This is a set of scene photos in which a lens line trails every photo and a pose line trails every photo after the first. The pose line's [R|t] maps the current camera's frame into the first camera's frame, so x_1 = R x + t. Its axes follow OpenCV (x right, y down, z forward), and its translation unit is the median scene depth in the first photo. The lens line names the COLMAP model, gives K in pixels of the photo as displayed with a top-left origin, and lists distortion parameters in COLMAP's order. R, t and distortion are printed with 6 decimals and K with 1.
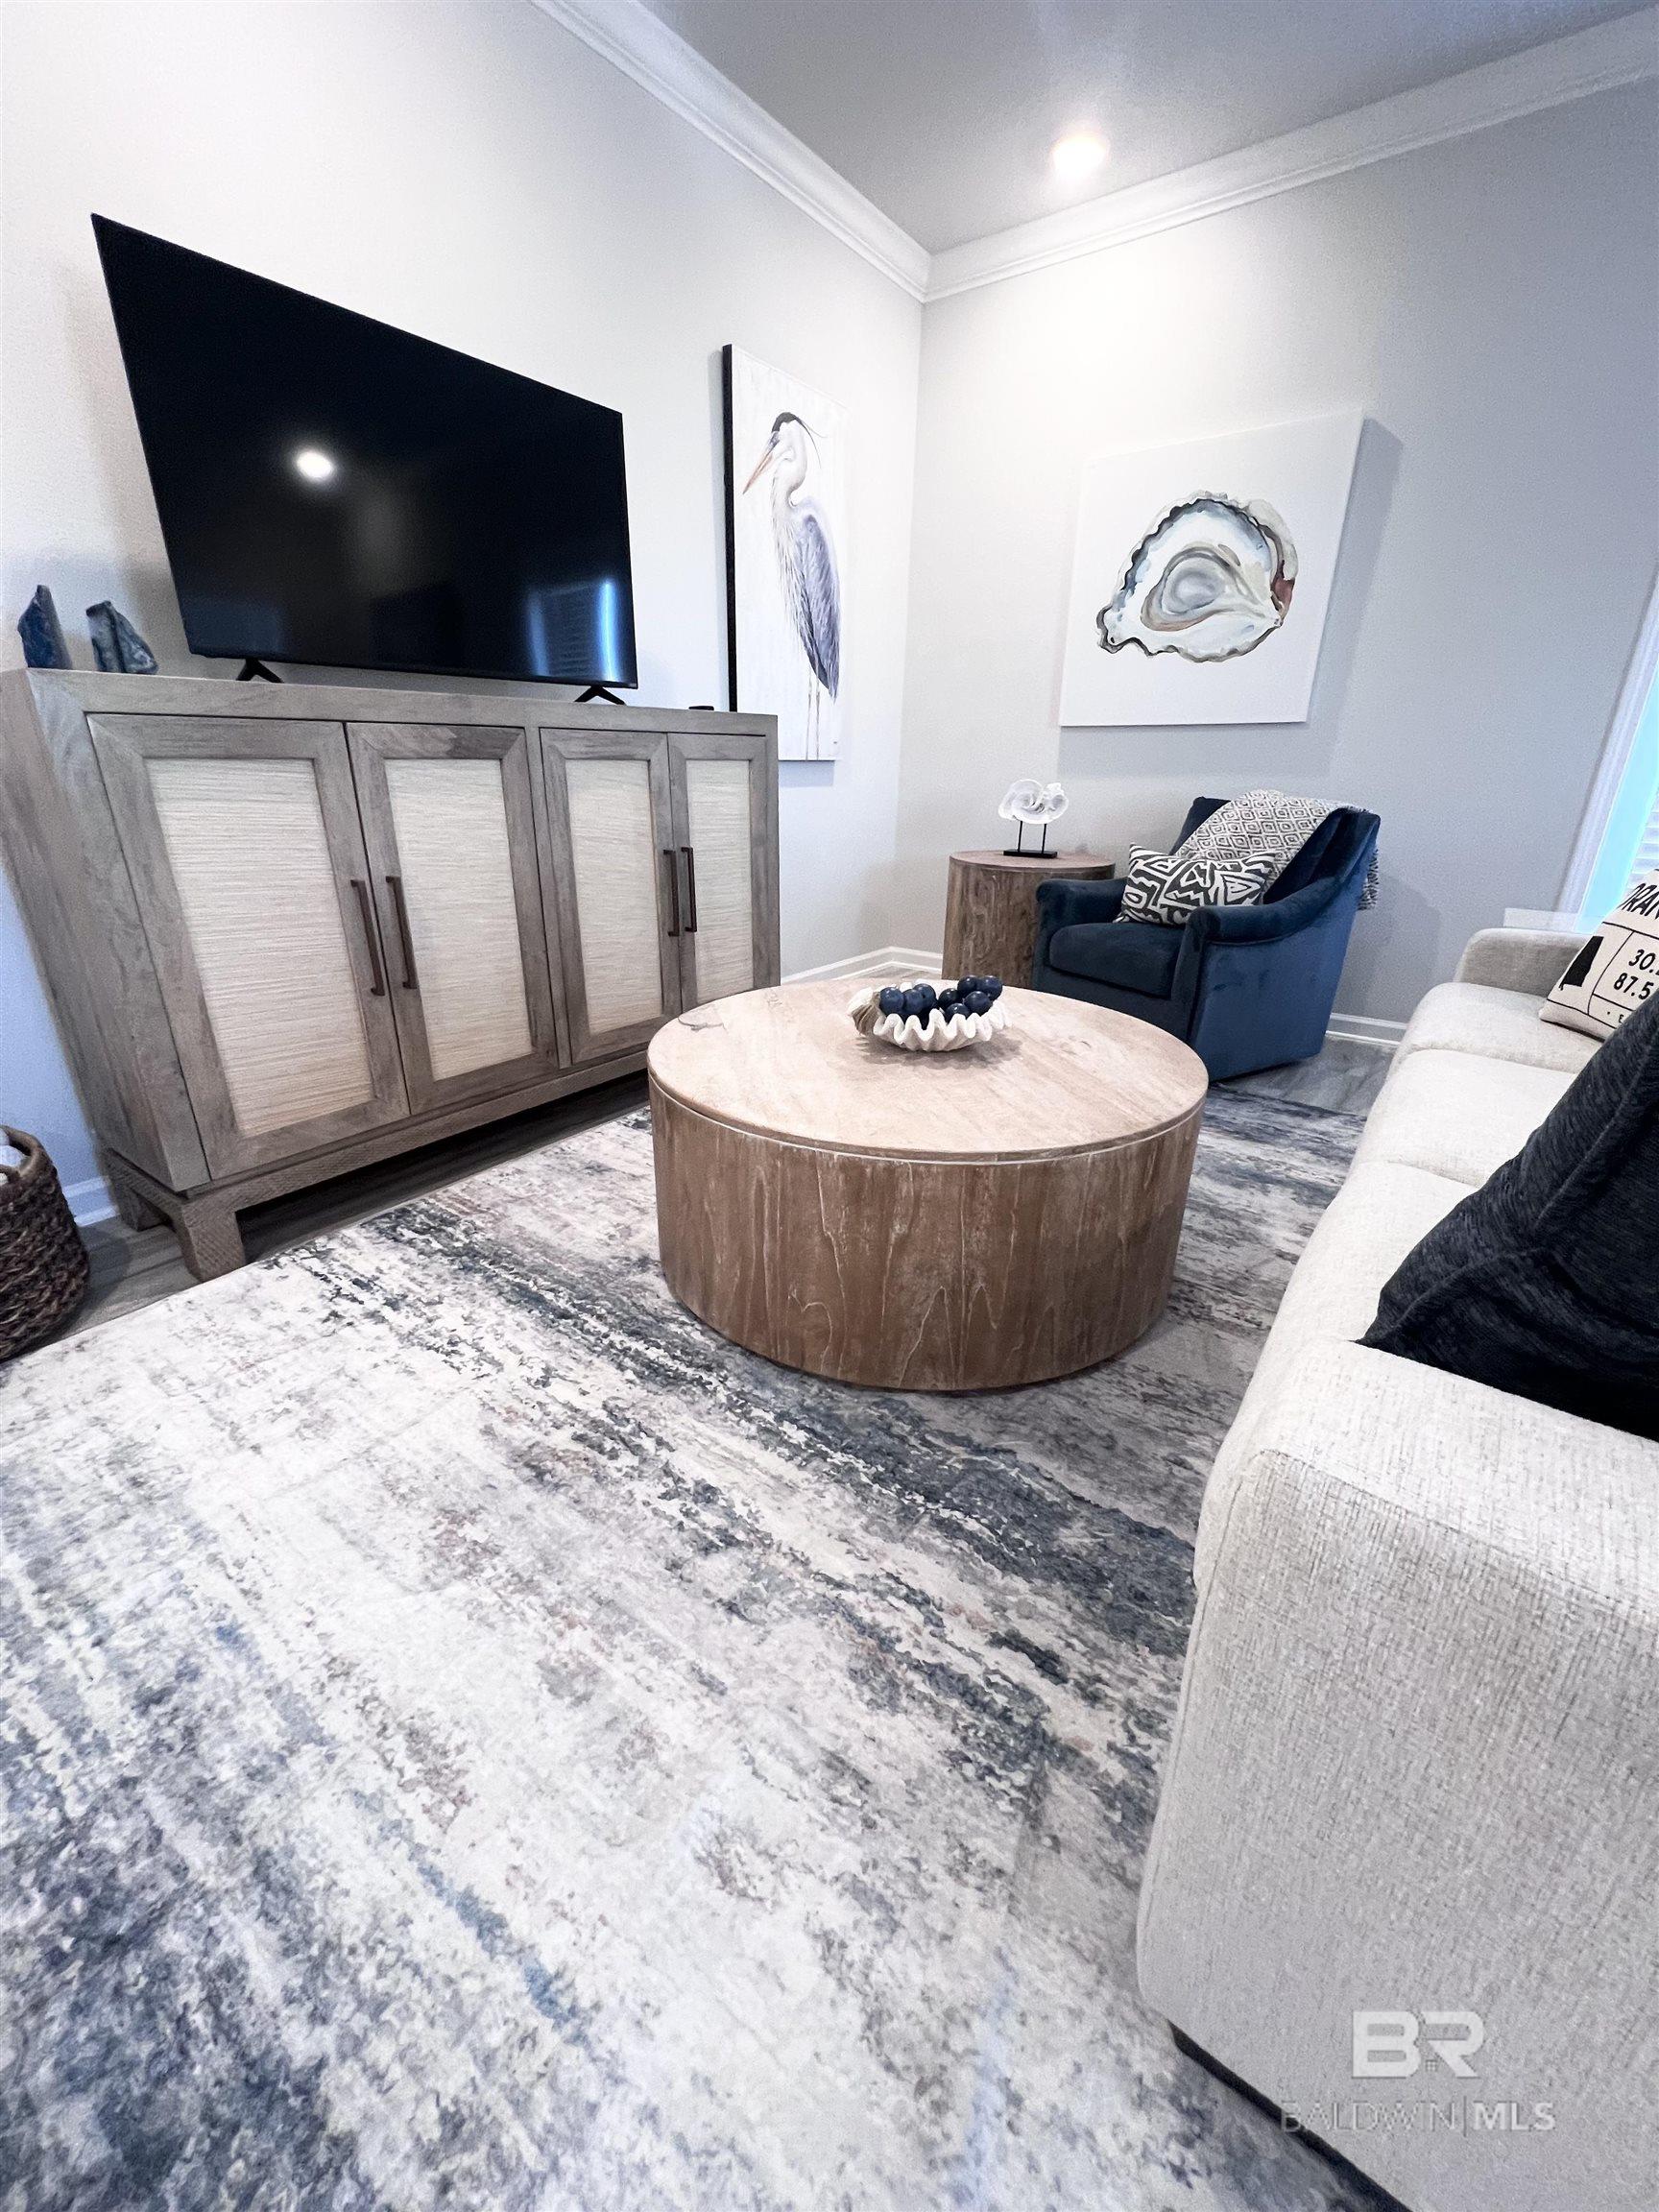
lens RADIAL K [[882.2, 0, 822.0], [0, 882.2, 1101.3], [0, 0, 1]] dist [-0.001012, 0.000567]
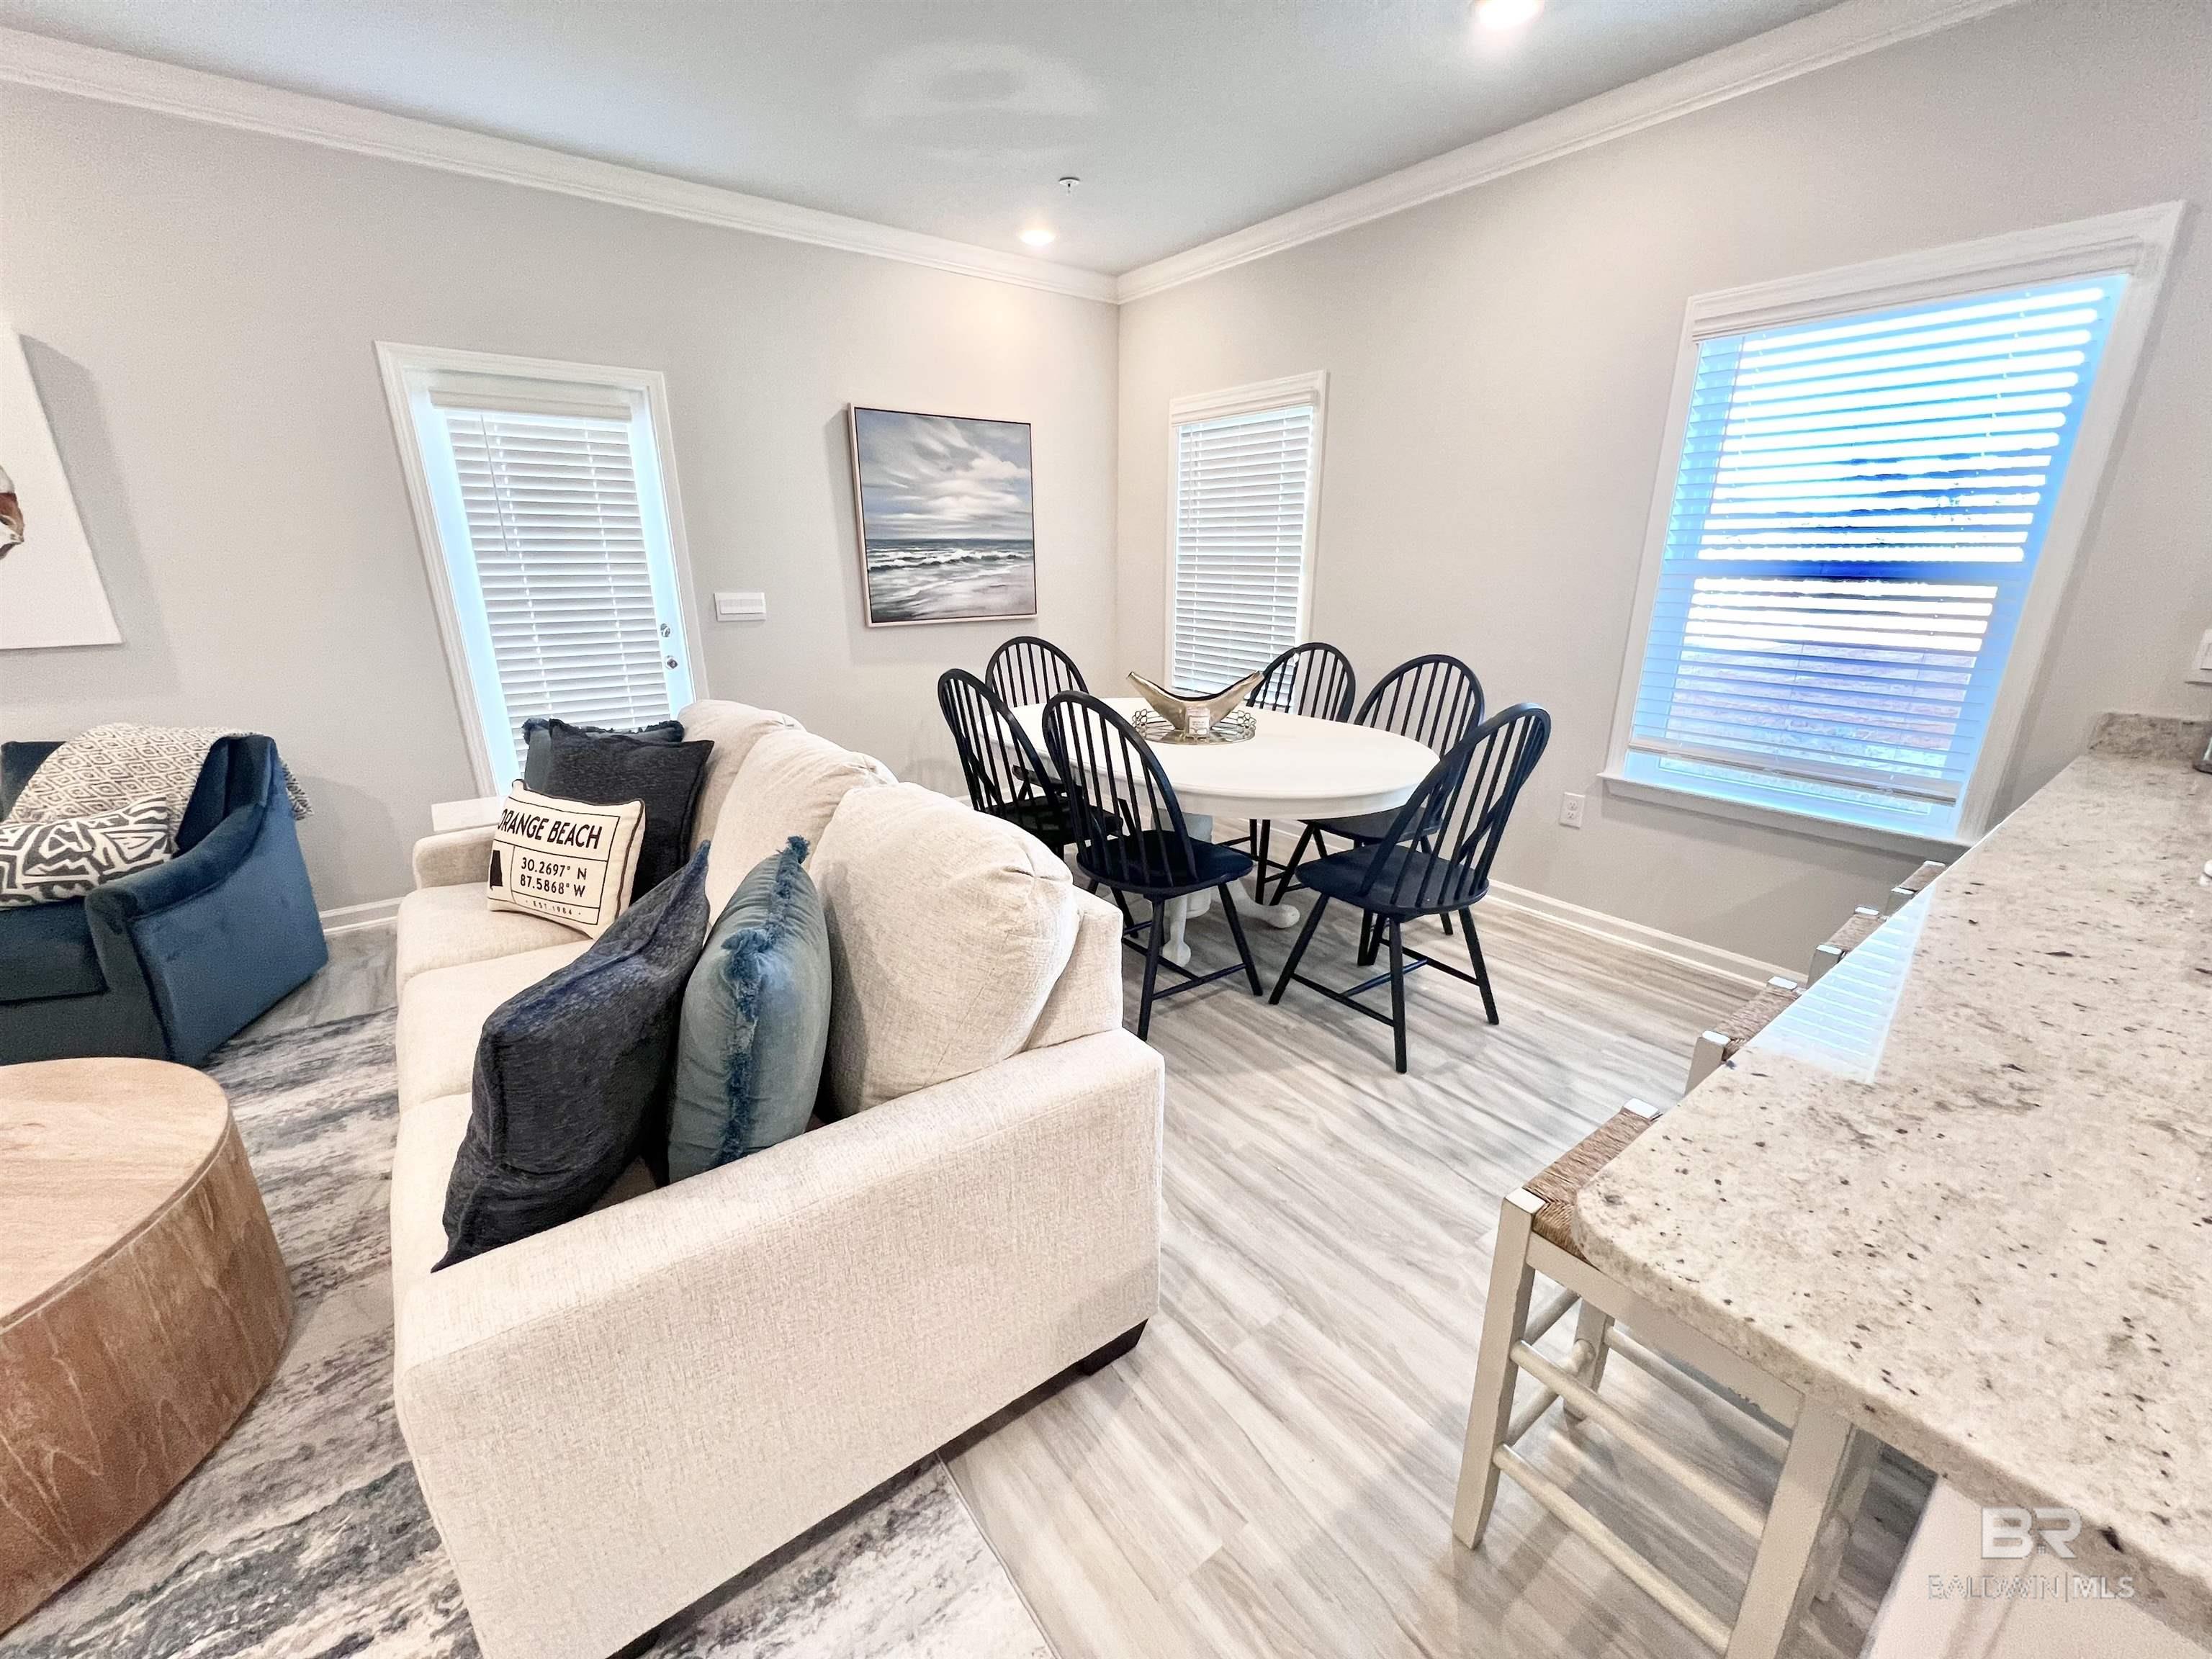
lens RADIAL K [[882.2, 0, 1101.0], [0, 882.2, 839.0], [0, 0, 1]] dist [-0.001012, 0.000567]
pose [[0.279796, -0.306968, 0.909662, -0.116269], [0.350075, 0.914890, 0.201055, -0.134296], [-0.893958, 0.262195, 0.363445, -0.348469]]
